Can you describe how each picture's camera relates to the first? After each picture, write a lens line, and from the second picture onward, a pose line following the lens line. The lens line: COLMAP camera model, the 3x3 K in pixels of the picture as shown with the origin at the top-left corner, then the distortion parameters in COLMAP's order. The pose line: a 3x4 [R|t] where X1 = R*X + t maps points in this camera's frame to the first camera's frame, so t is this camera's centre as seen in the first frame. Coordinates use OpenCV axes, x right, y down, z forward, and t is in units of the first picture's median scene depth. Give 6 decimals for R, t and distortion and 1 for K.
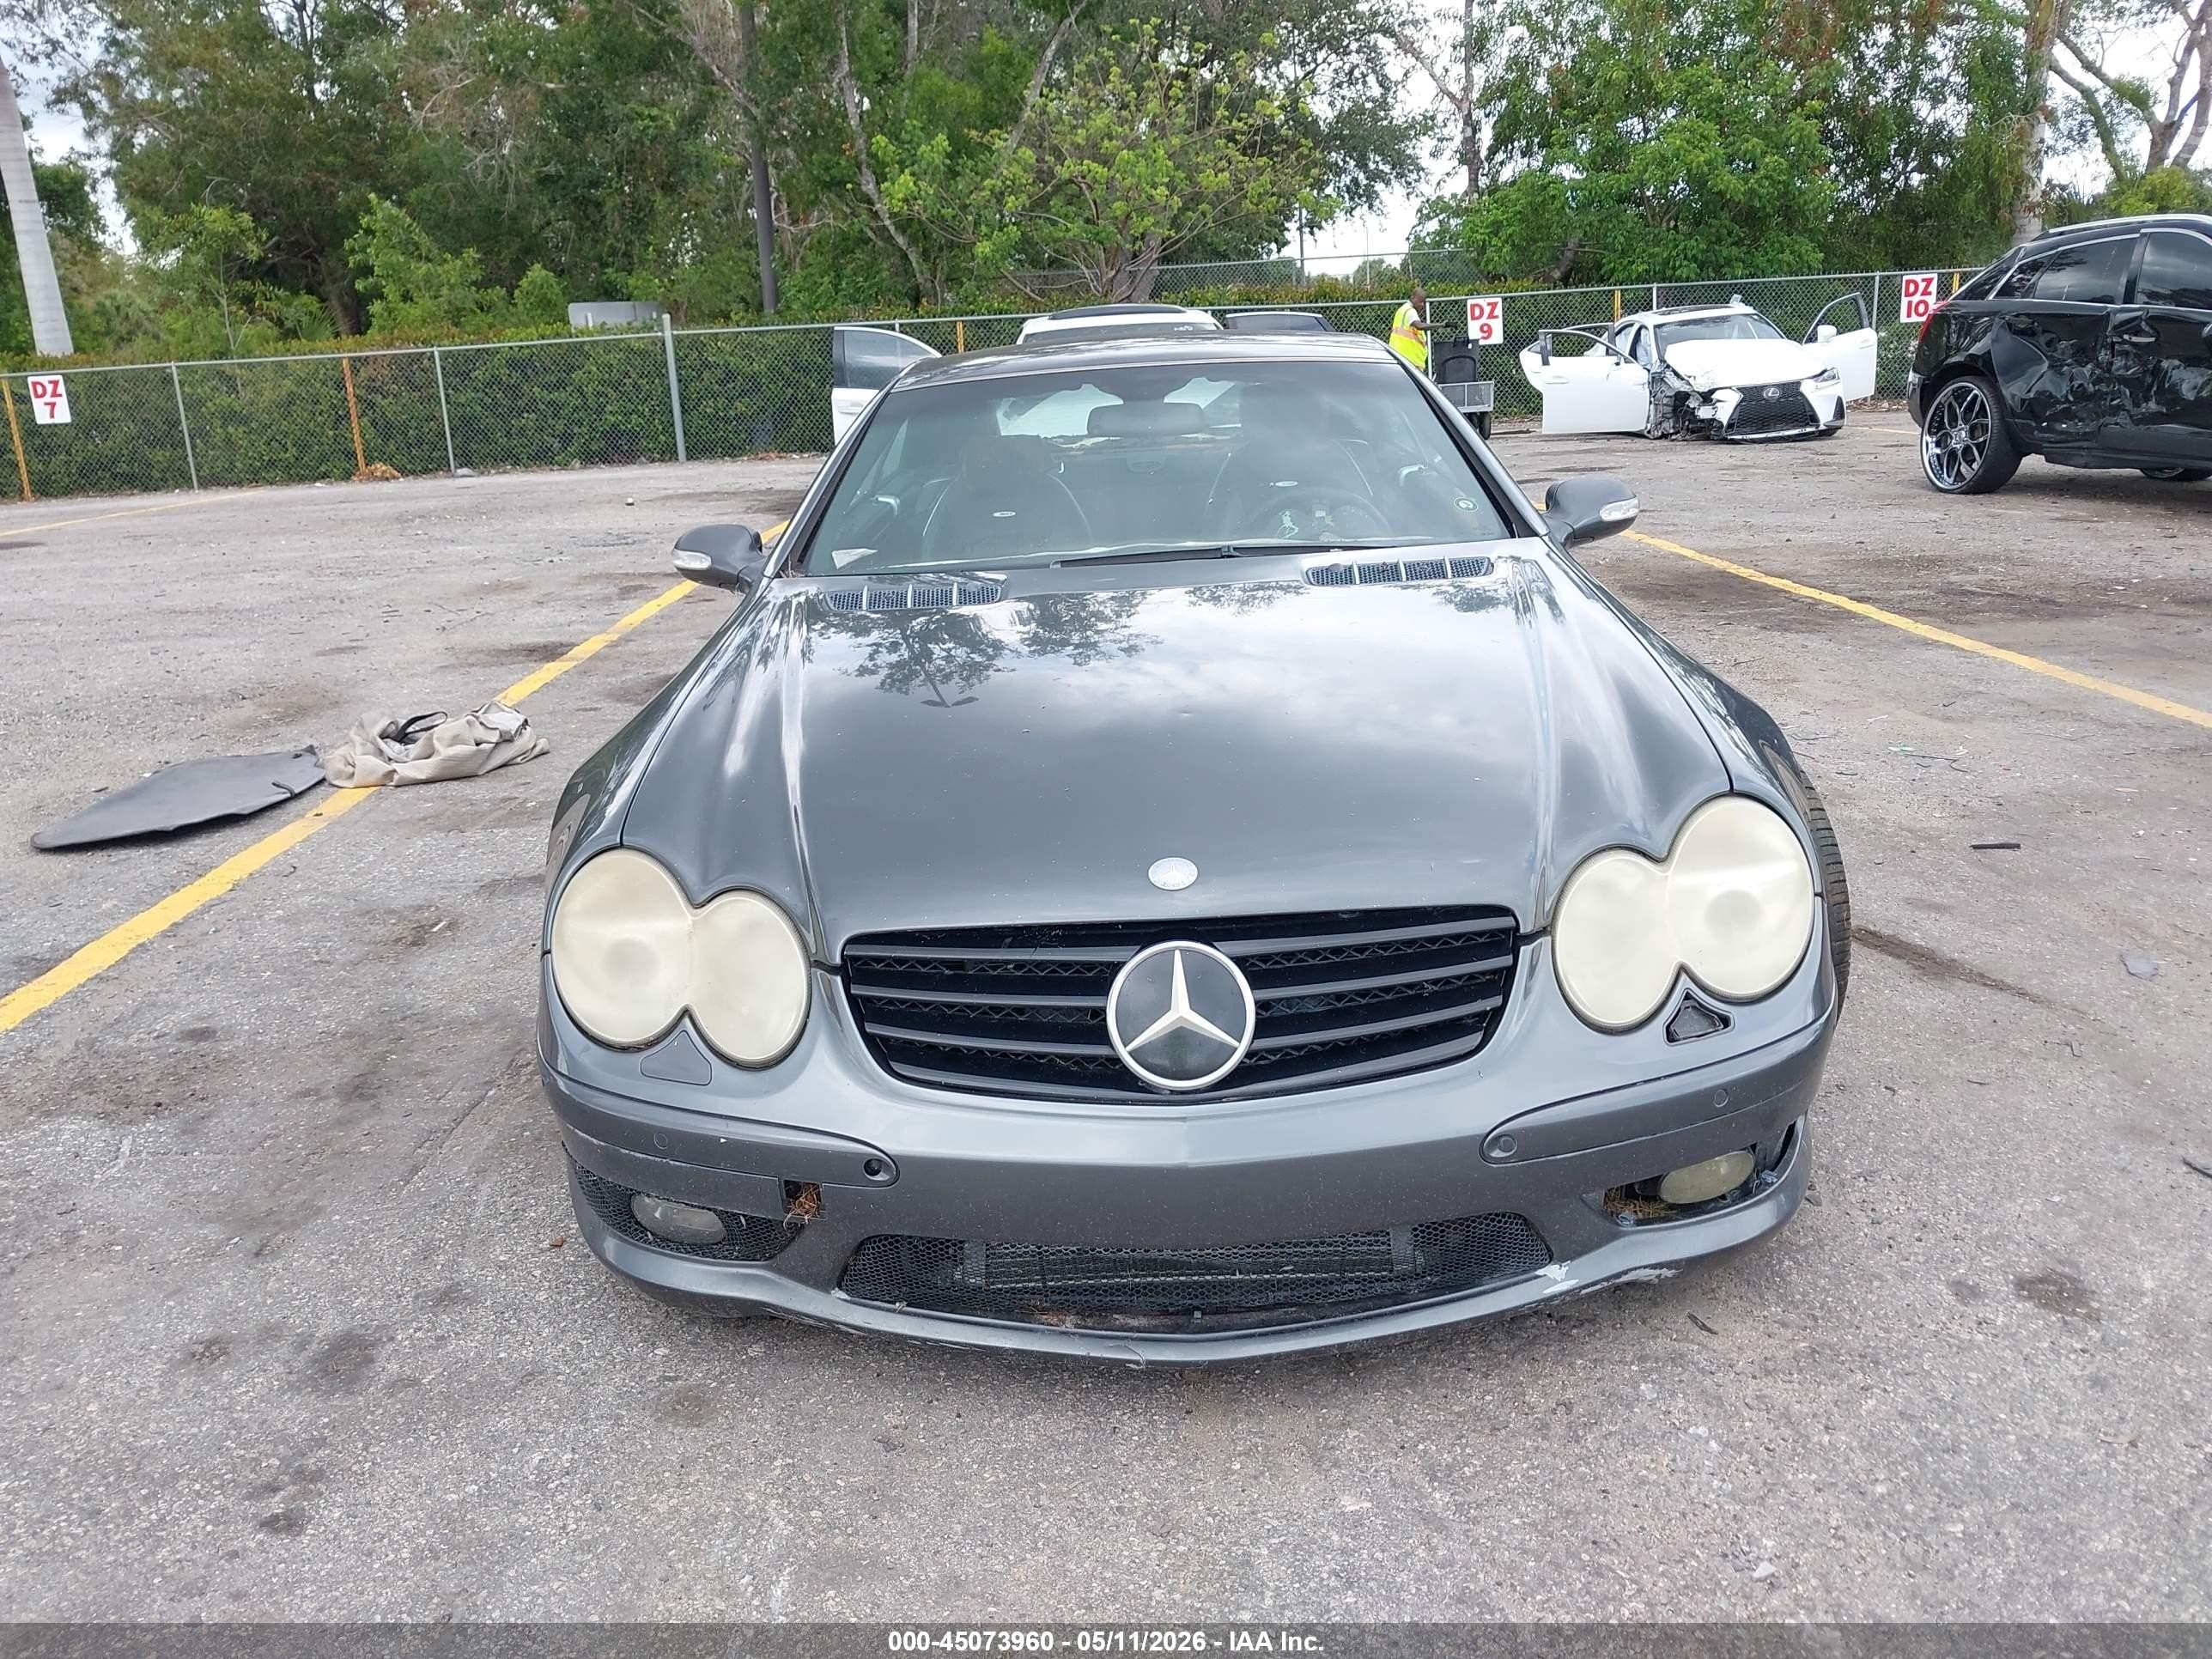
lens RADIAL K [[1753.2, 0, 1101.0], [0, 1753.2, 845.3], [0, 0, 1]] dist [-0.005805, 0.007539]
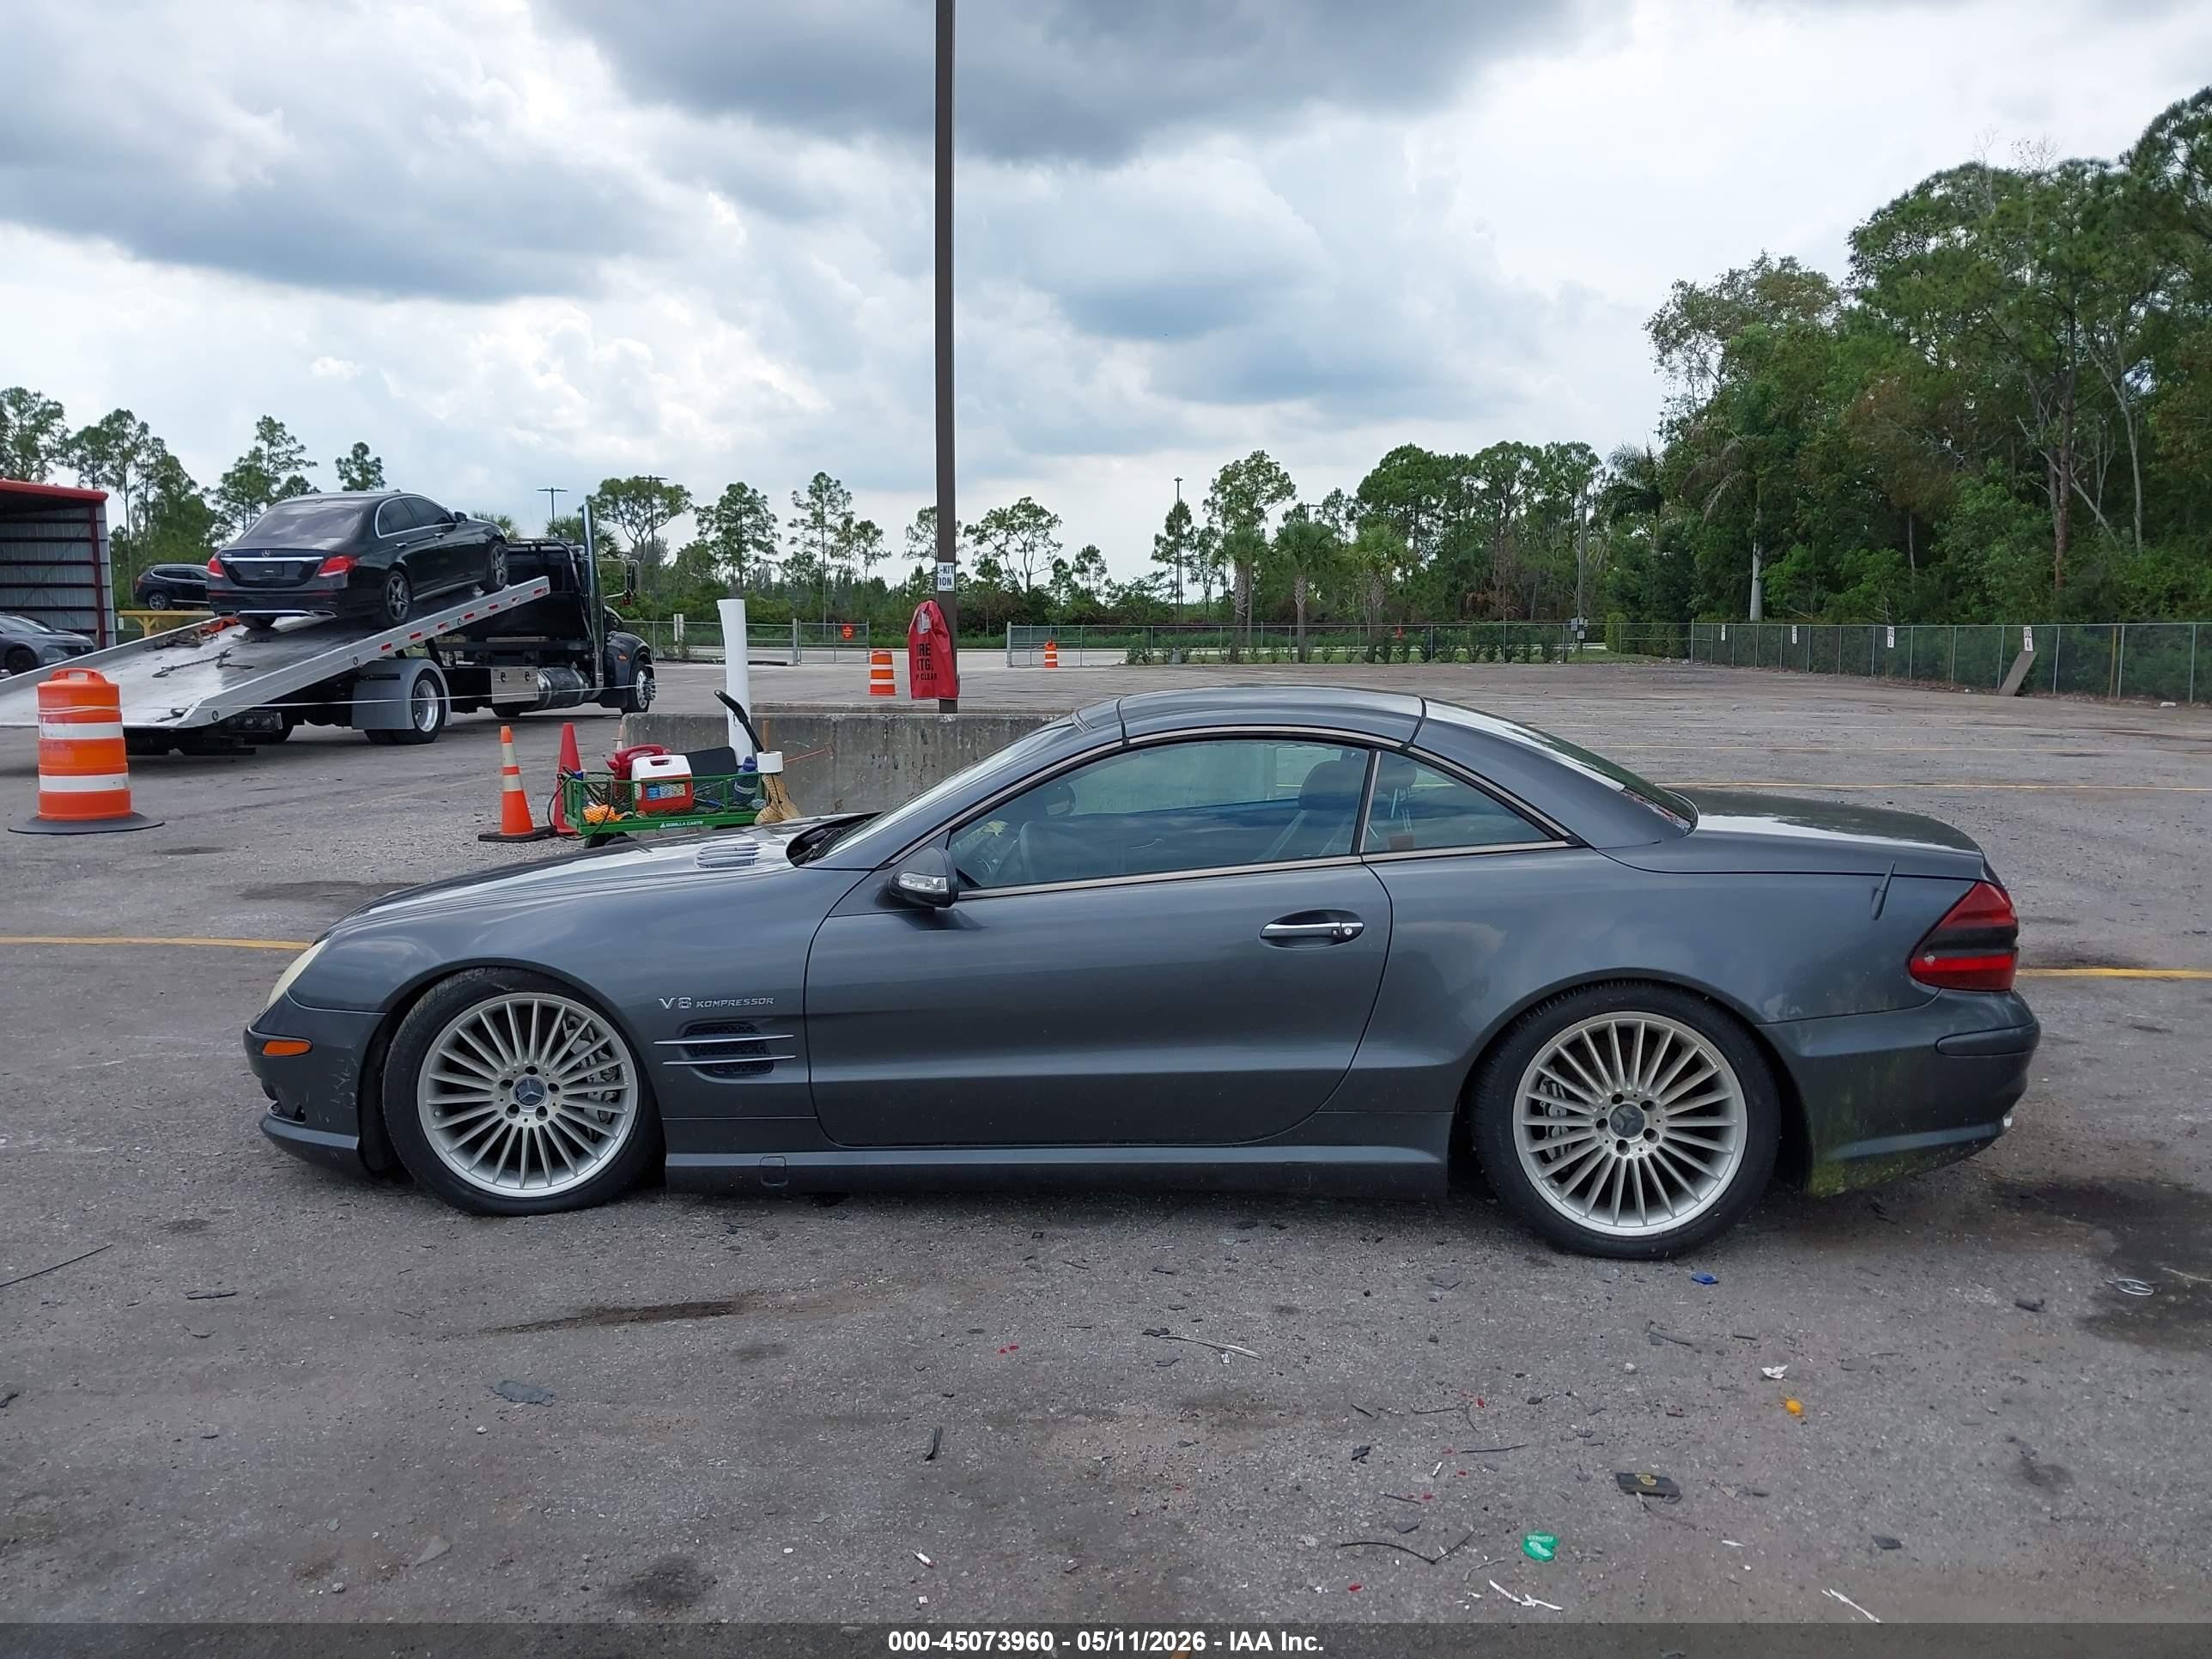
lens RADIAL K [[1752.9, 0, 1097.3], [0, 1752.9, 835.8], [0, 0, 1]] dist [0.013822, -0.022100]
pose [[-0.096994, 0.170428, -0.980585, 1.585741], [-0.268892, 0.944106, 0.190685, -0.540821], [0.958274, 0.282167, -0.045746, 1.359651]]
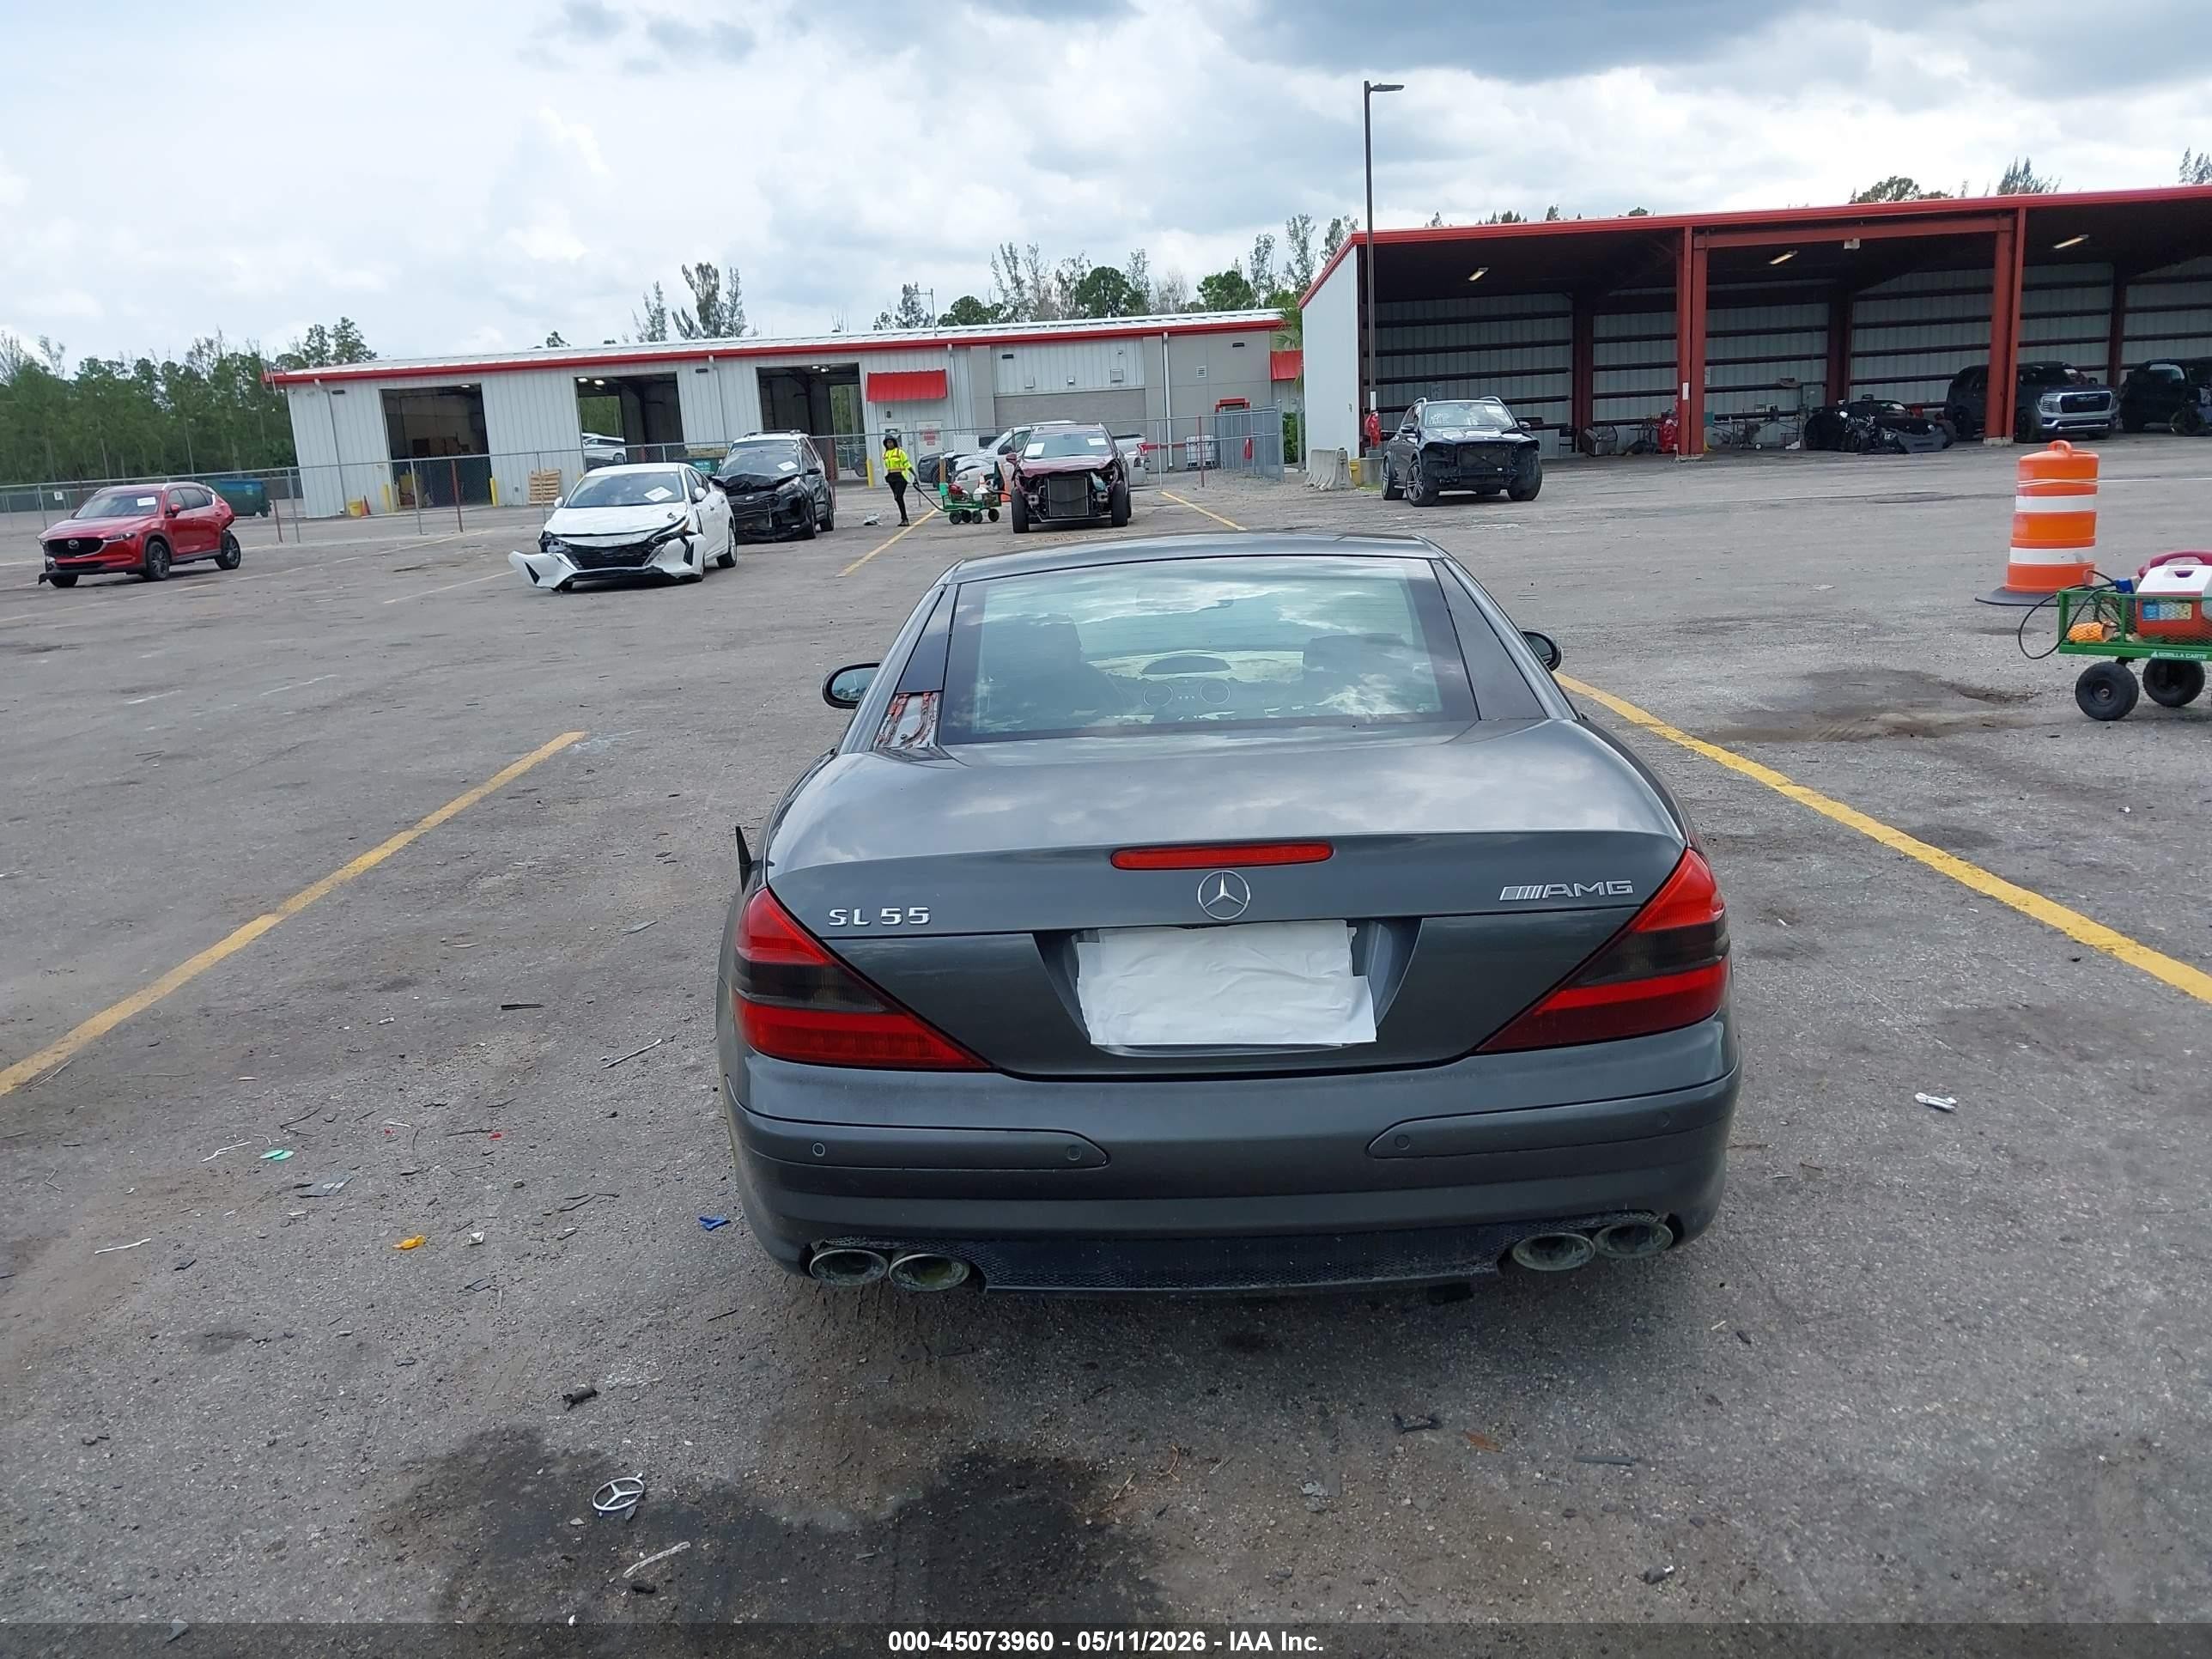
lens RADIAL K [[1754.9, 0, 1102.5], [0, 1754.9, 829.3], [0, 0, 1]] dist [-0.004344, 0.011567]
pose [[-0.994196, 0.101998, 0.034202, 0.073267], [0.105995, 0.874364, 0.473554, -0.851972], [0.018397, 0.474431, -0.880100, 2.677295]]
